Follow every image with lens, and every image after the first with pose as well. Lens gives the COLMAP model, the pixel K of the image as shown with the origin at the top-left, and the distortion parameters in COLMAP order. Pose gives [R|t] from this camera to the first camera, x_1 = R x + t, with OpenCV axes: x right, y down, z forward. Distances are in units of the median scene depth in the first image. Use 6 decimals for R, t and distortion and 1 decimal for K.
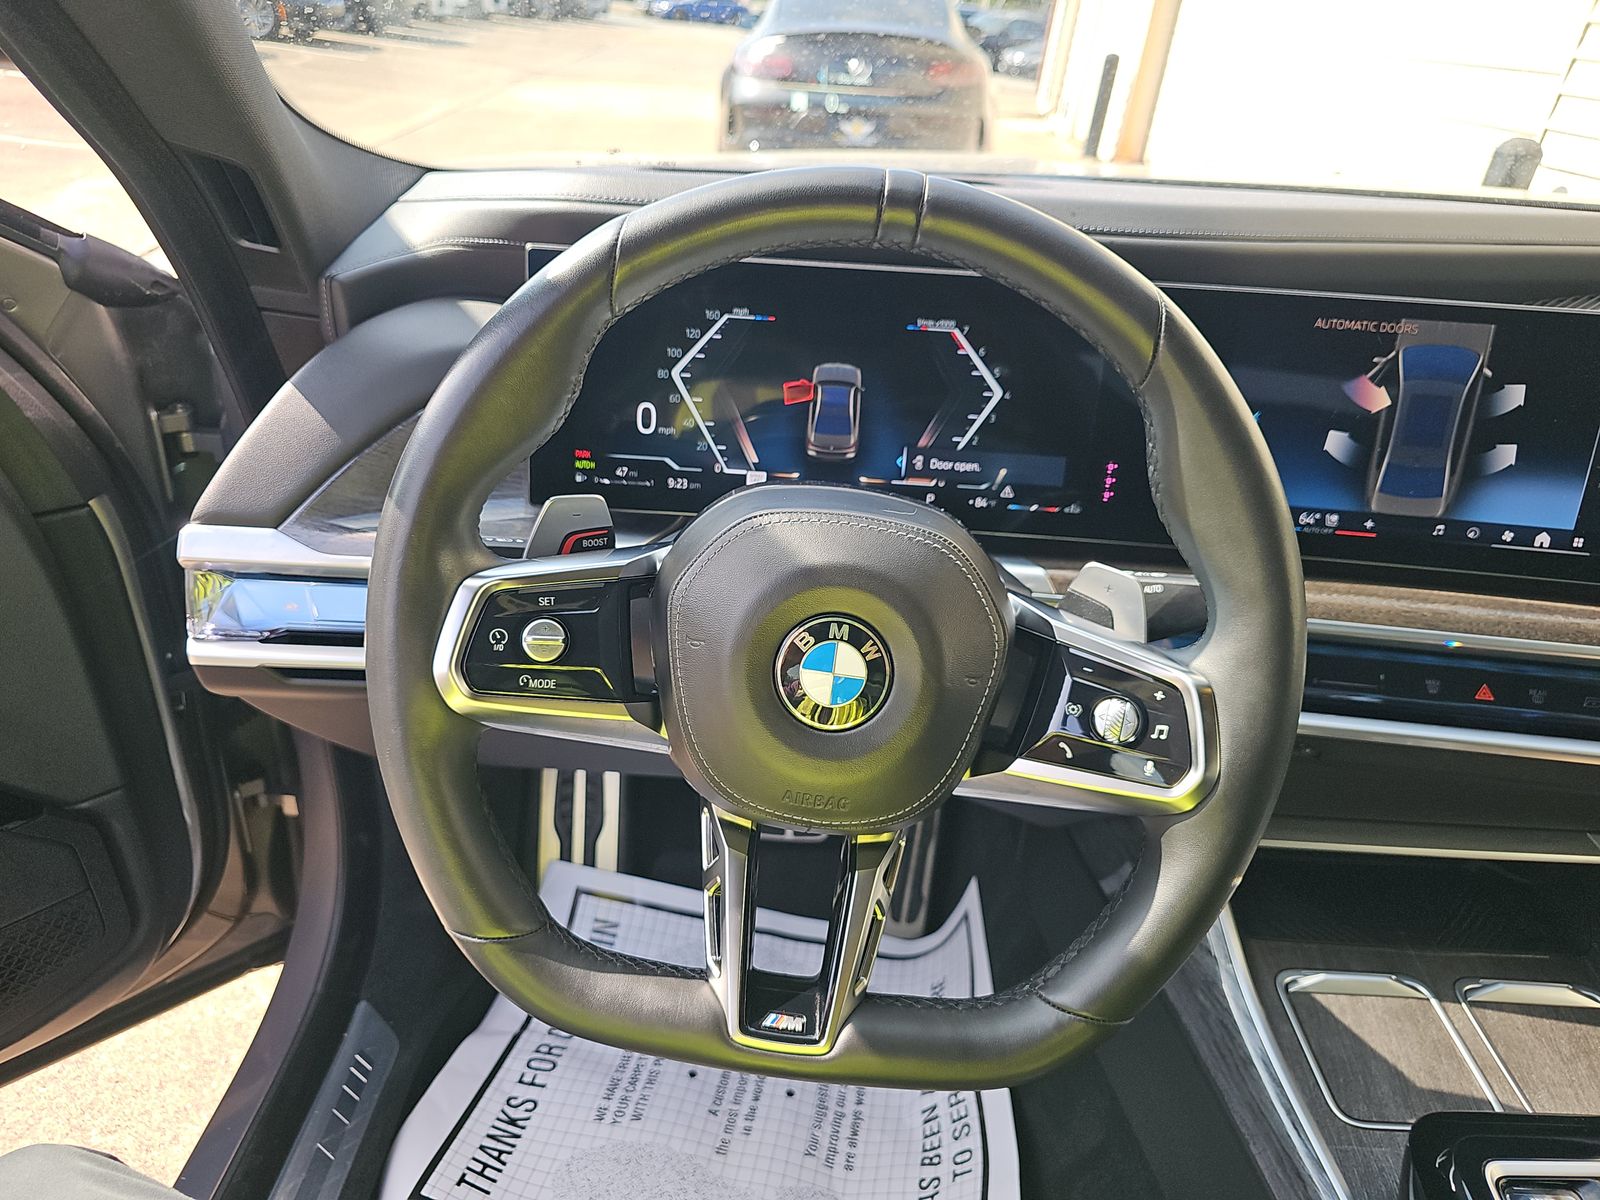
lens RADIAL K [[1079.7, 0, 808.8], [0, 1079.7, 589.8], [0, 0, 1]] dist [0.013421, -0.010870]
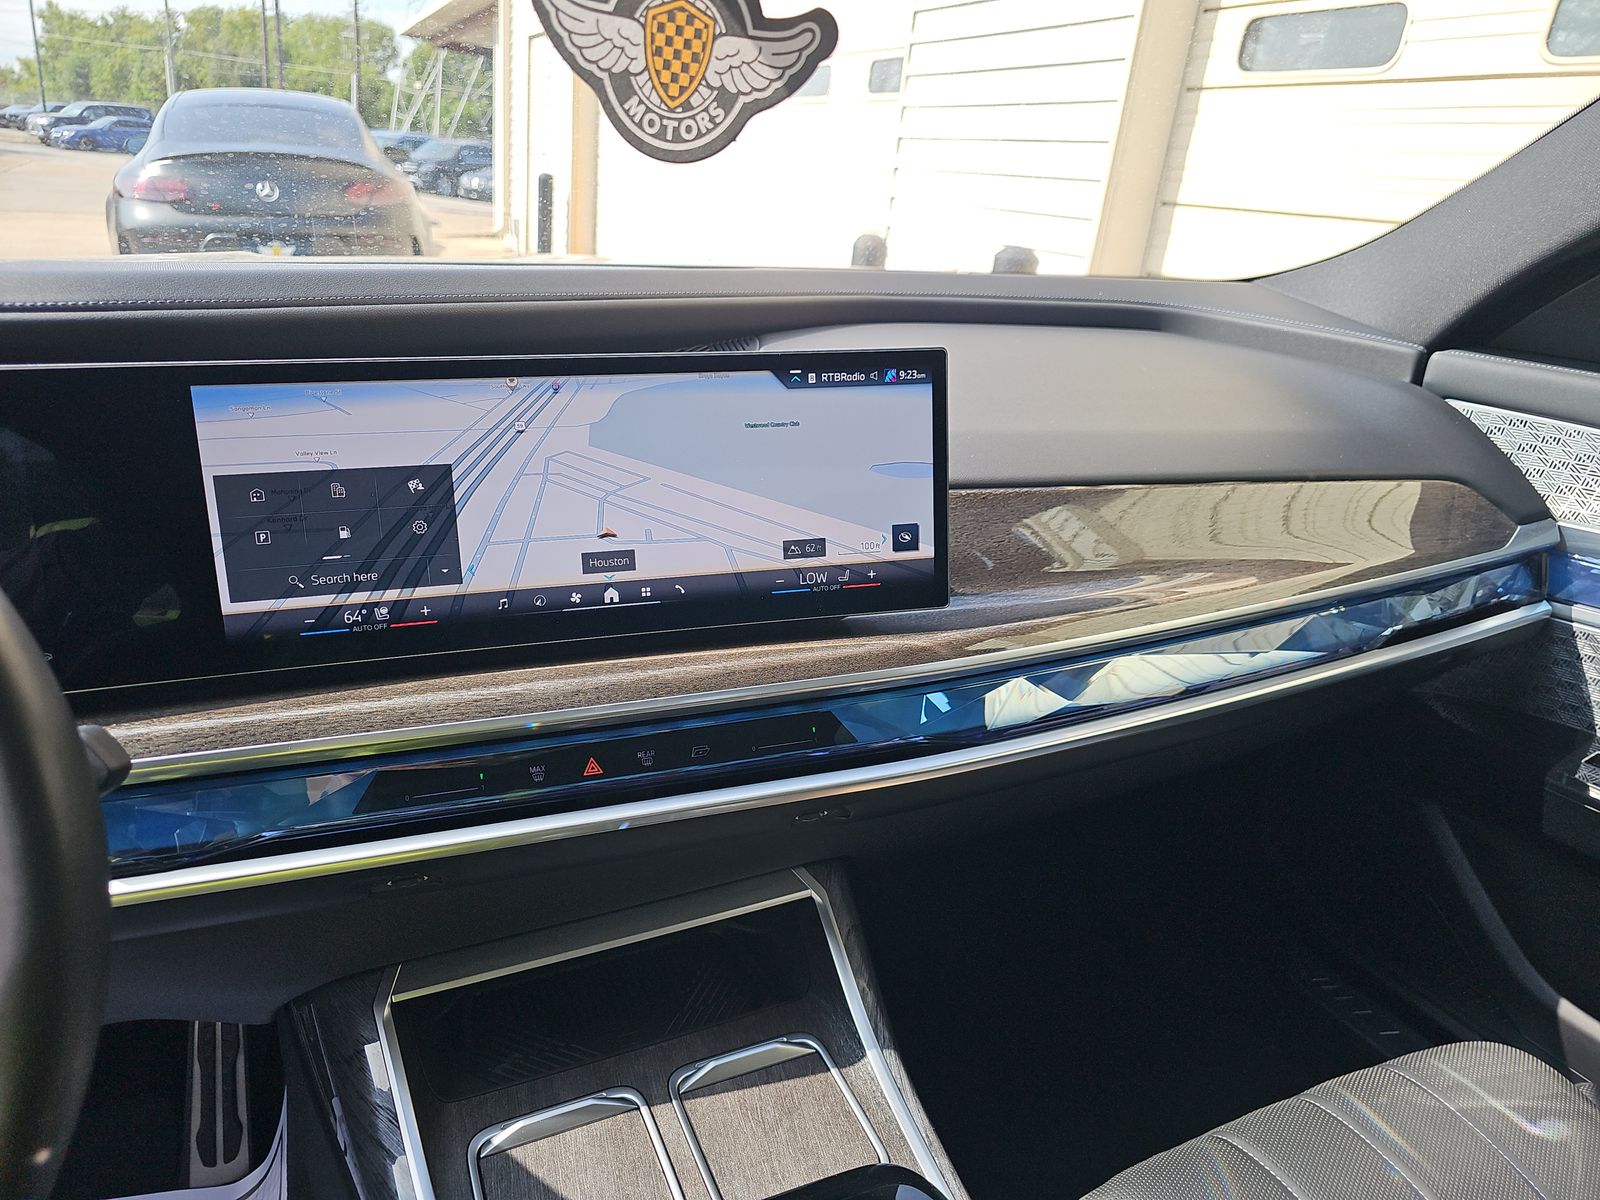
lens RADIAL K [[1079.7, 0, 800.0], [0, 1079.7, 602.3], [0, 0, 1]] dist [0.013421, -0.010870]
pose [[0.901191, -0.171599, 0.398005, 0.470376], [0.204859, 0.977879, -0.042246, 0.034741], [-0.381952, 0.119606, 0.916410, 0.078248]]
